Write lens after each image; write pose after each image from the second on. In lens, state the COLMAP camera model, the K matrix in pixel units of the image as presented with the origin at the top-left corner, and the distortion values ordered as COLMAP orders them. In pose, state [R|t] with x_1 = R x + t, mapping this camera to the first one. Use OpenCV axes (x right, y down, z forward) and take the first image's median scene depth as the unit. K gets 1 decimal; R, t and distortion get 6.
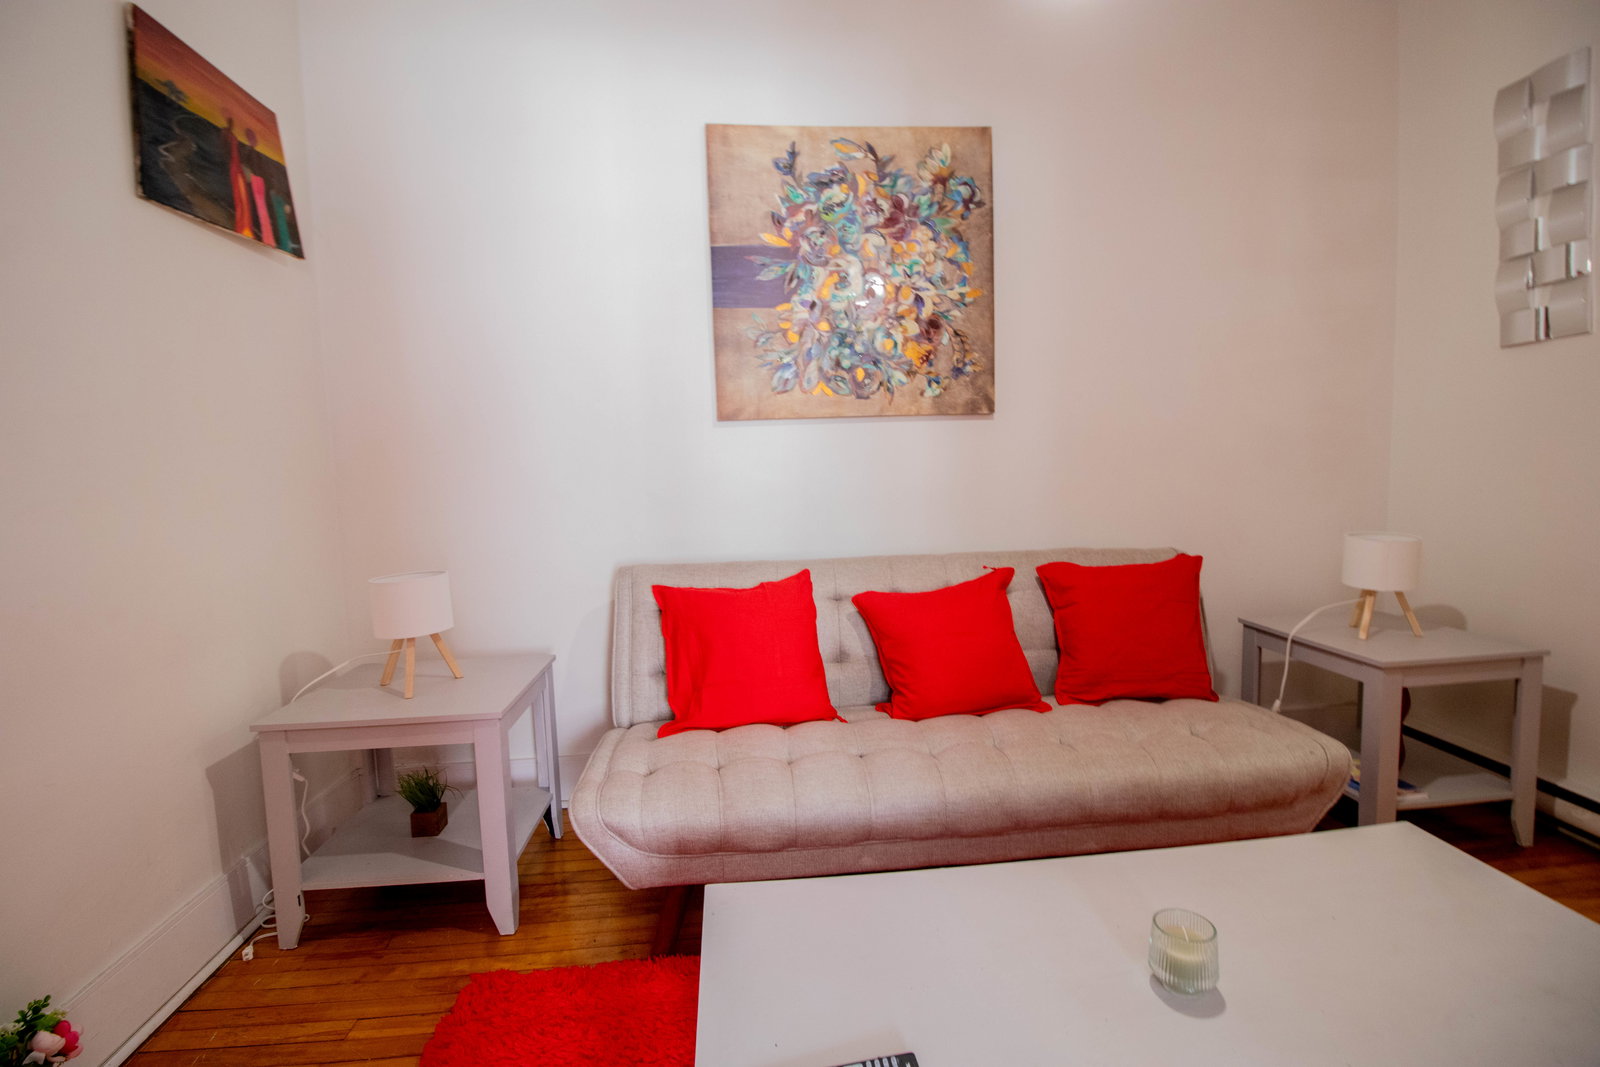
lens RADIAL K [[749.0, 0, 798.2], [0, 749.0, 524.2], [0, 0, 1]] dist [-0.003124, -0.010042]
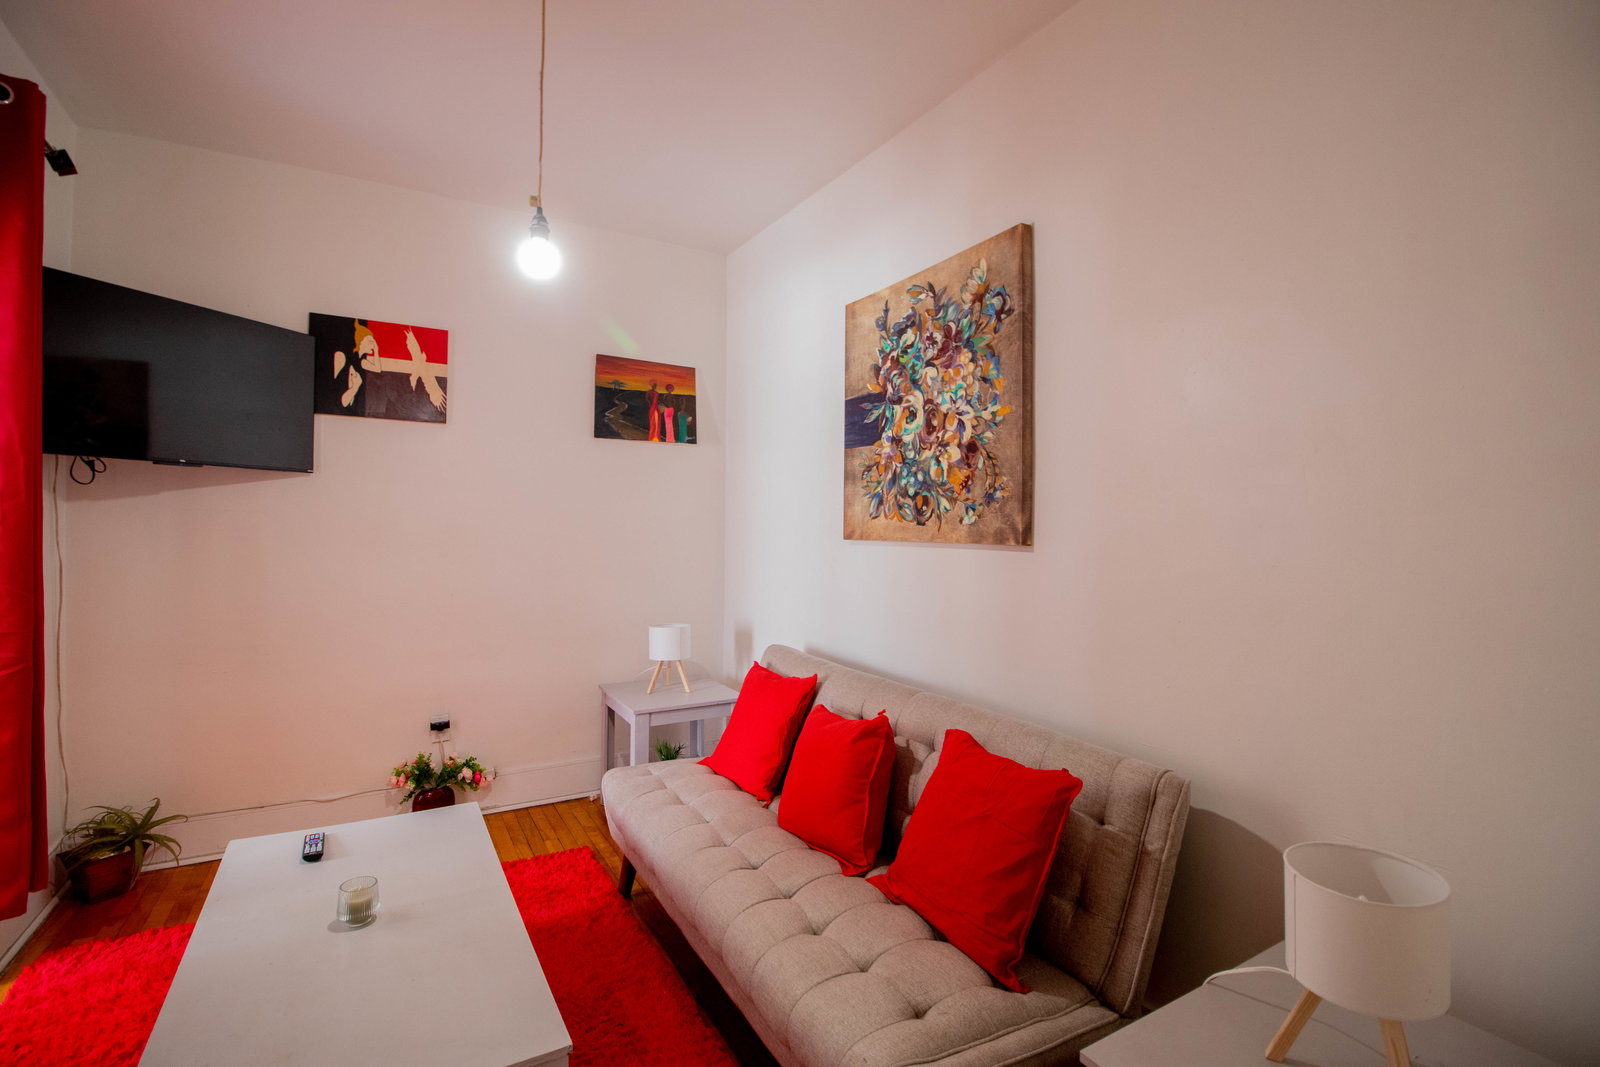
lens RADIAL K [[725.1, 0, 806.3], [0, 725.1, 520.6], [0, 0, 1]] dist [-0.000940, -0.012898]
pose [[0.427194, 0.024543, -0.903827, 0.934041], [-0.097173, 0.995088, -0.018908, -0.141742], [0.898923, 0.095905, 0.427481, 0.440889]]
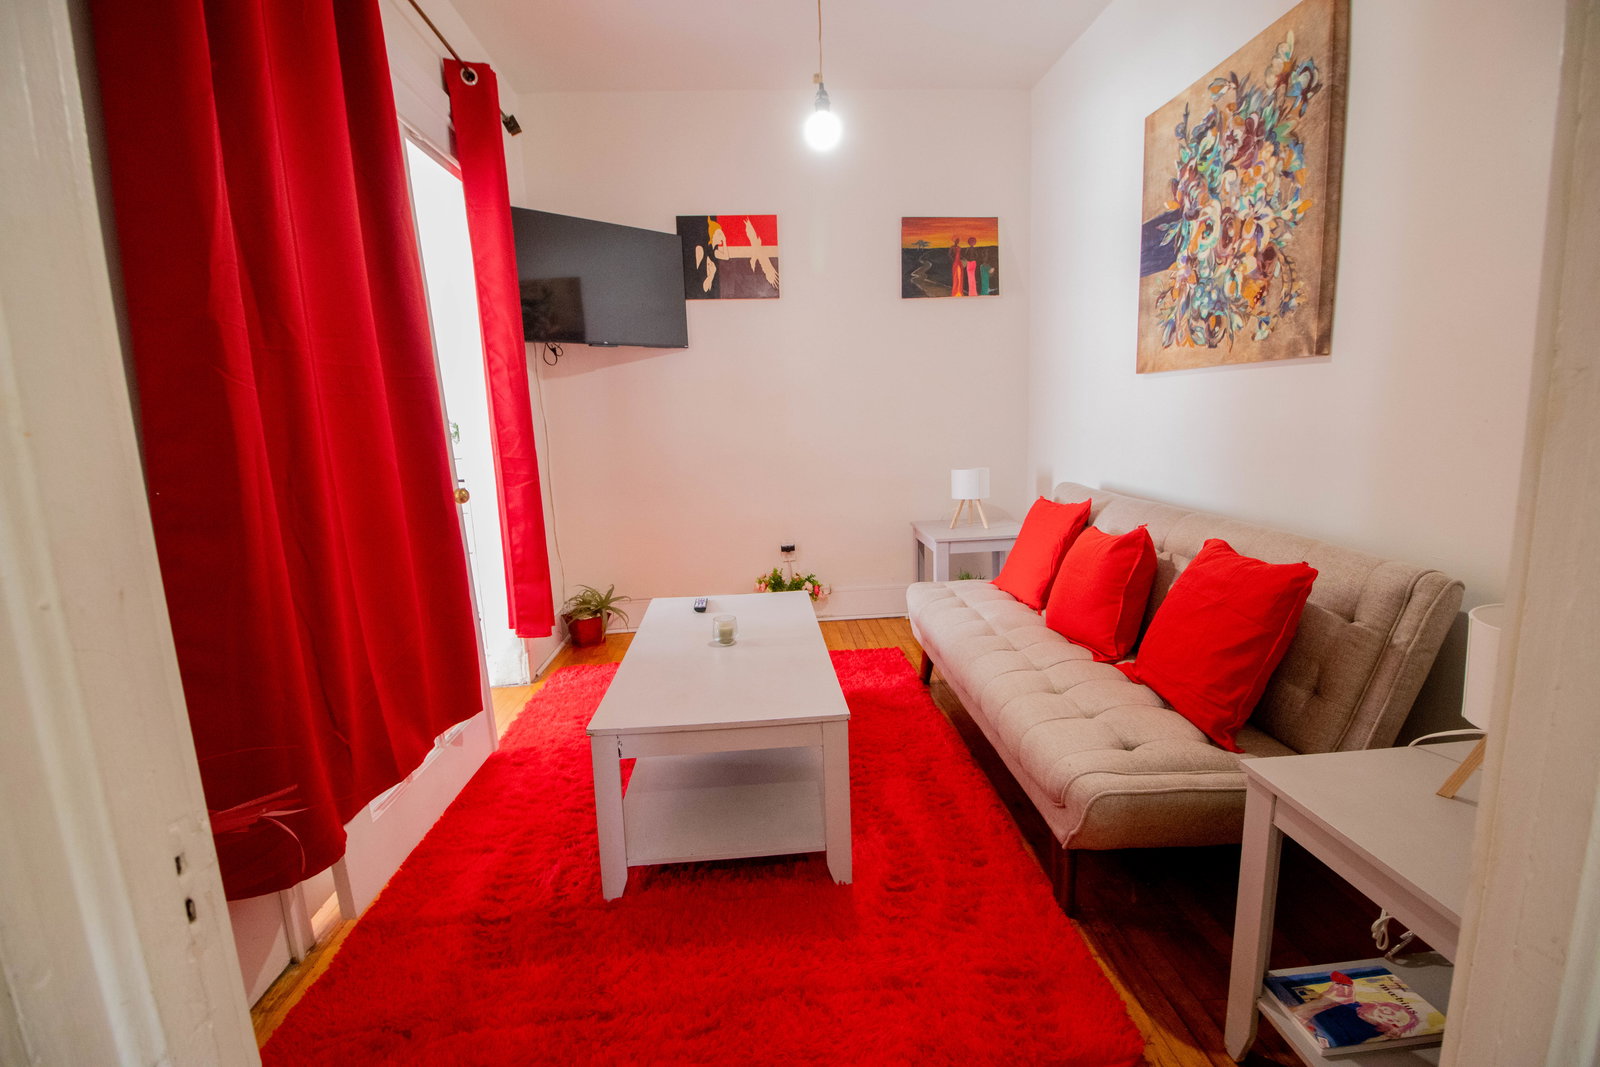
lens RADIAL K [[725.6, 0, 812.3], [0, 725.6, 530.6], [0, 0, 1]] dist [0.001740, -0.016135]
pose [[-0.010204, 0.191140, -0.981510, 1.090673], [-0.049727, 0.980249, 0.191412, -0.089306], [0.998711, 0.050761, -0.000498, 0.496354]]
